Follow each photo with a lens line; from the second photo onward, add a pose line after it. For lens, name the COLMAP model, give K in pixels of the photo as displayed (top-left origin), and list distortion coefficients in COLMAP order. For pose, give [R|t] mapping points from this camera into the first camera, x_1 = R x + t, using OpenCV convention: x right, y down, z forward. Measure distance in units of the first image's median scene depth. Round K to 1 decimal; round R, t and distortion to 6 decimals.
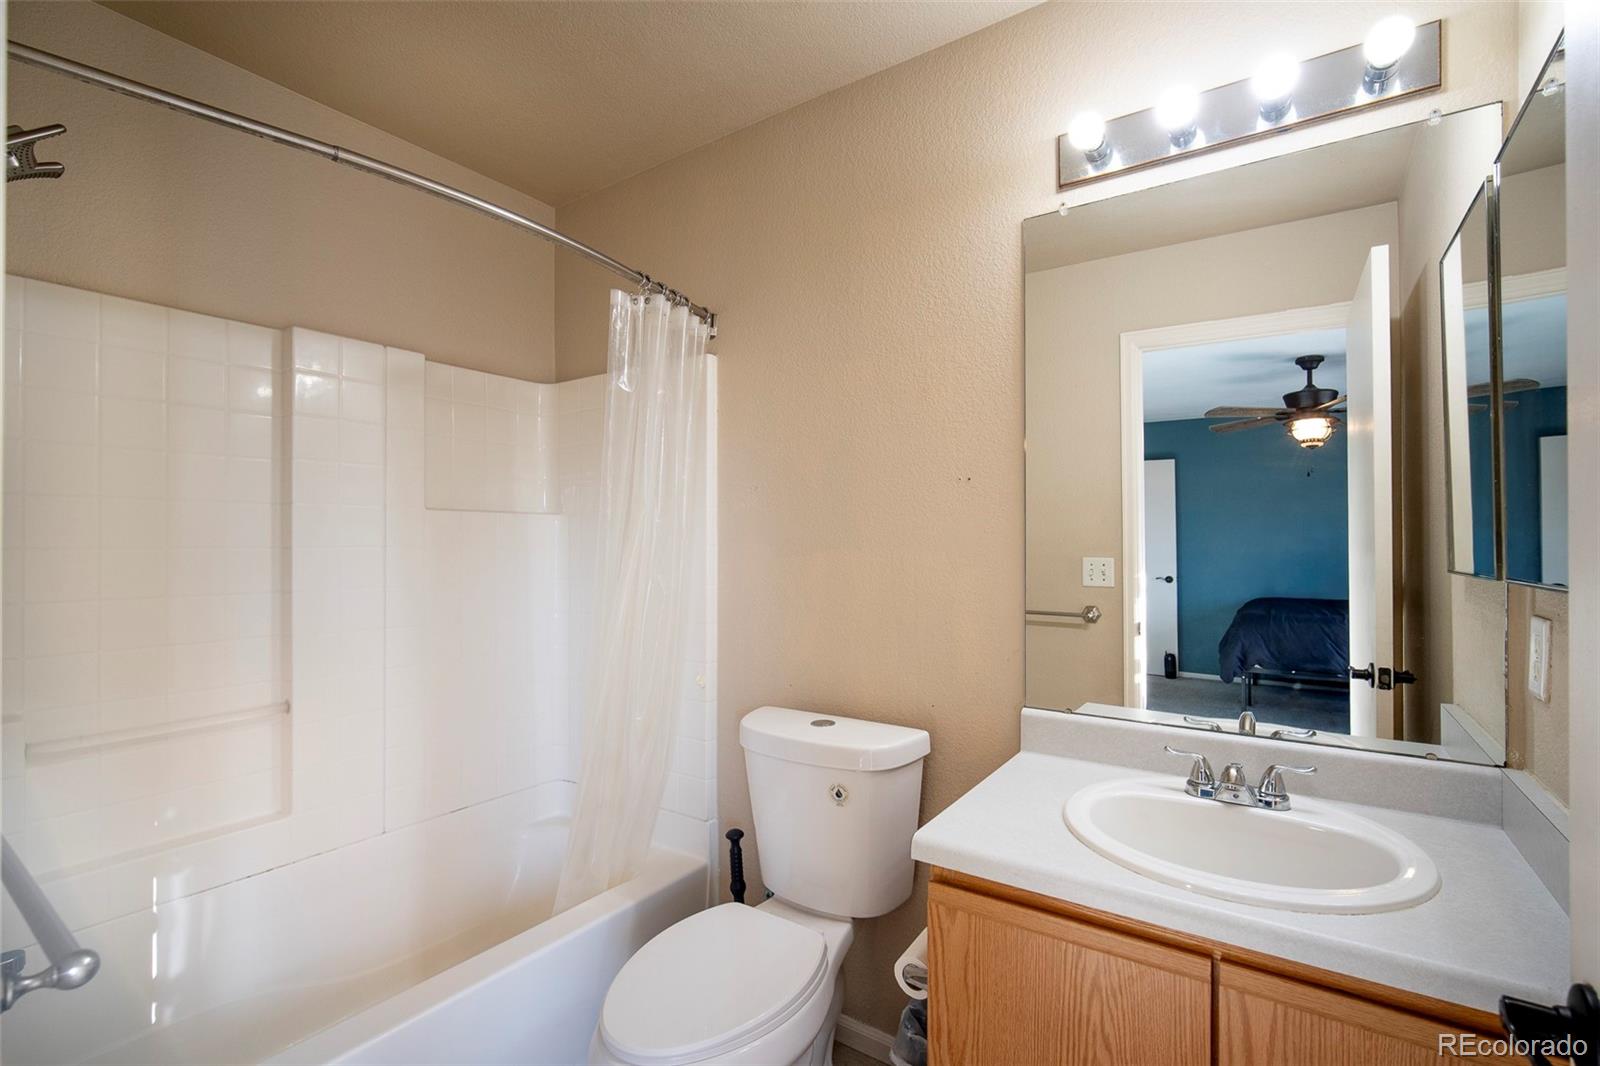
lens RADIAL K [[717.6, 0, 823.1], [0, 717.6, 534.8], [0, 0, 1]] dist [0.000190, 0.000053]
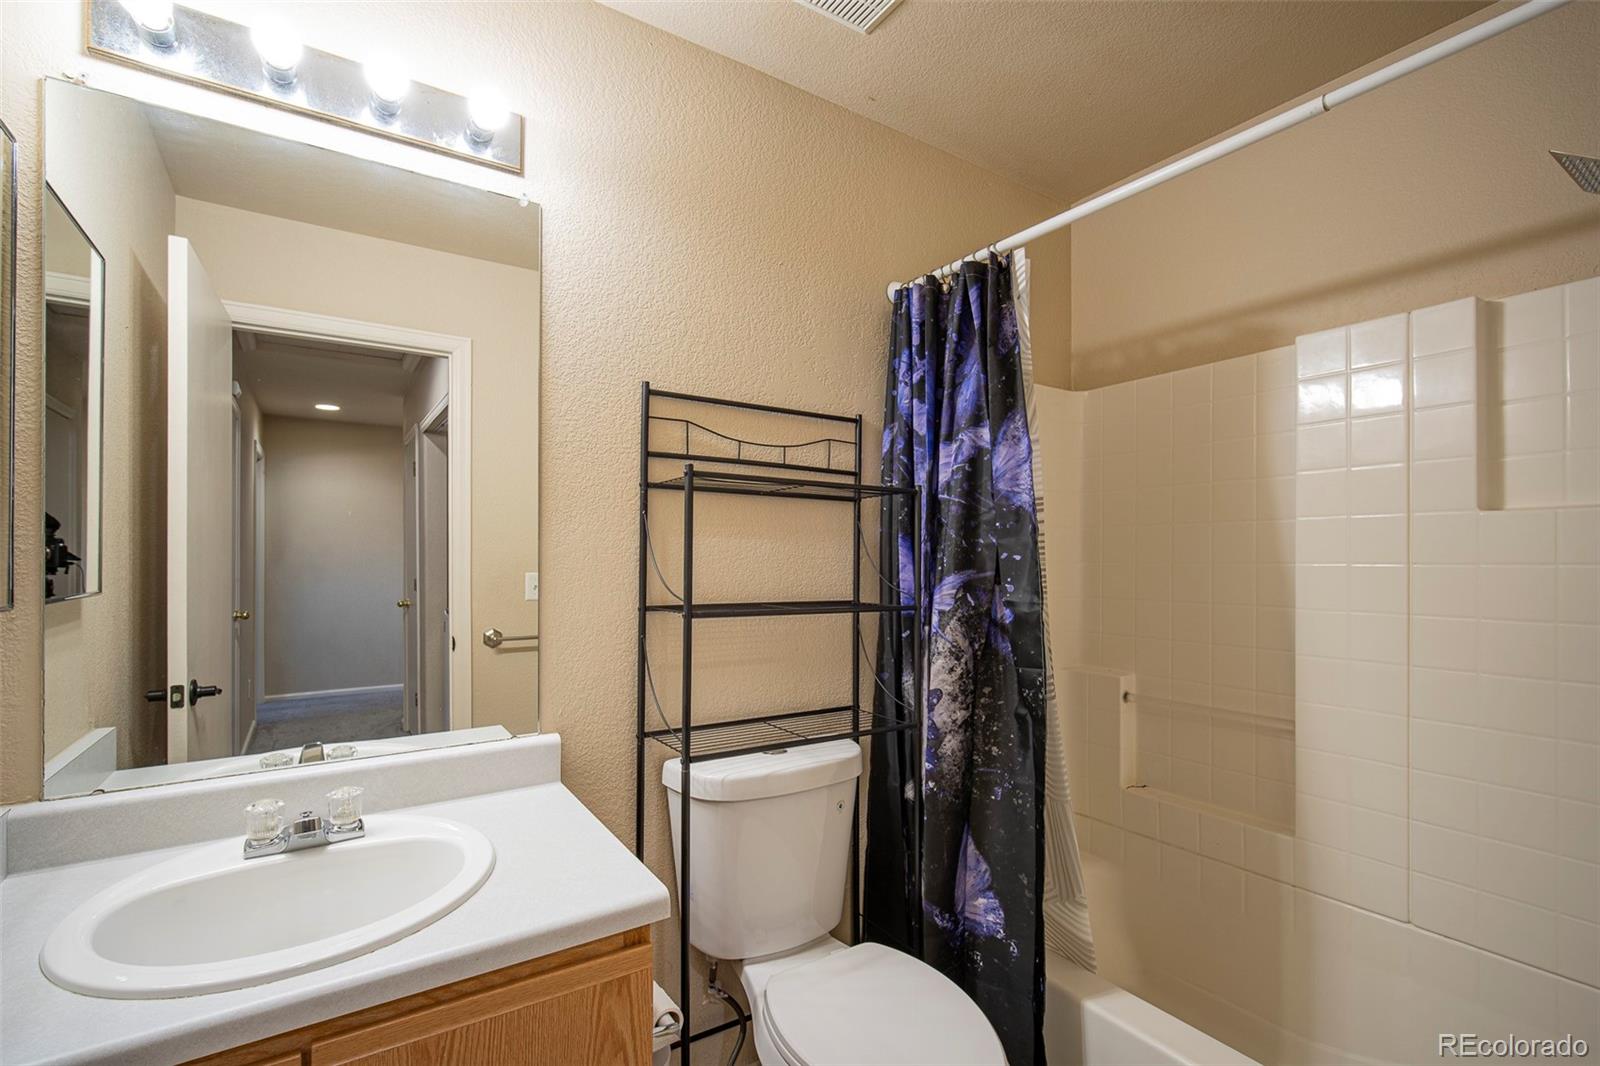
lens RADIAL K [[736.1, 0, 848.5], [0, 736.1, 558.9], [0, 0, 1]] dist [-0.000826, -0.000058]
pose [[0.372947, 0.001508, 0.927852, -0.060563], [-0.012822, 0.999912, 0.003529, 0.000348], [-0.927764, -0.013213, 0.372933, 0.038573]]
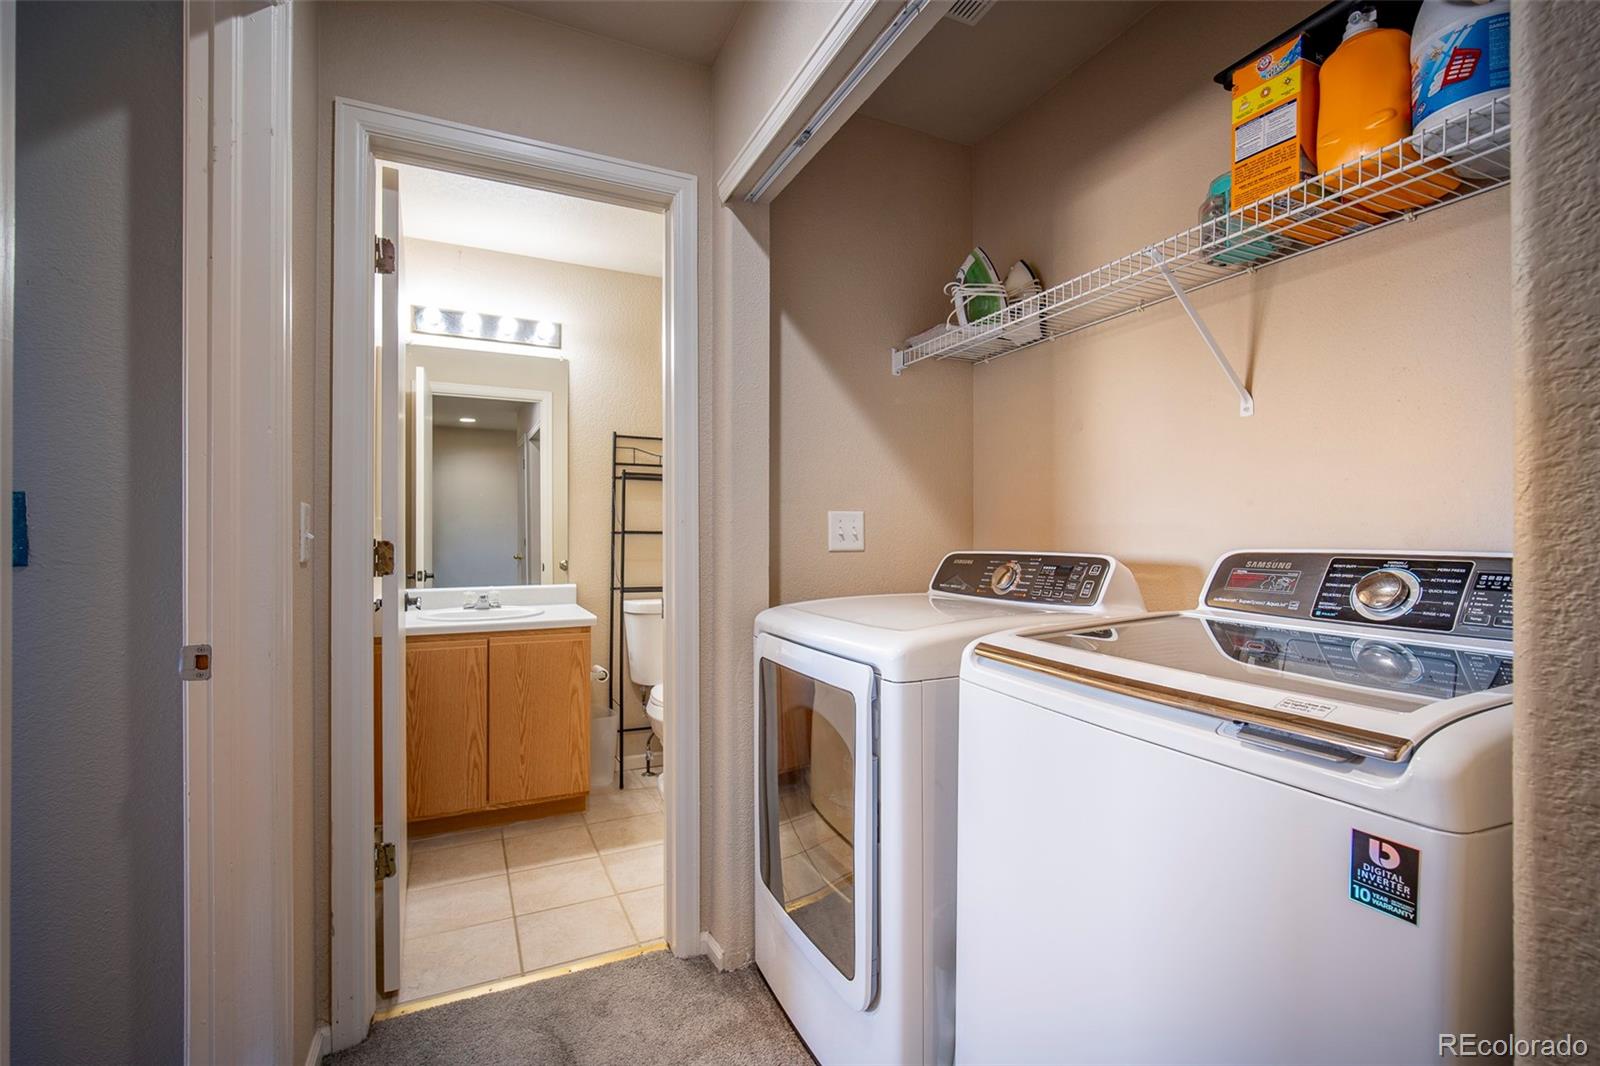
lens RADIAL K [[717.6, 0, 823.1], [0, 717.6, 534.8], [0, 0, 1]] dist [0.000190, 0.000053]
pose [[0.502601, 0.001440, 0.864517, -1.011627], [-0.008986, 0.999953, 0.003559, 0.086985], [-0.864472, -0.009558, 0.502591, -1.261418]]
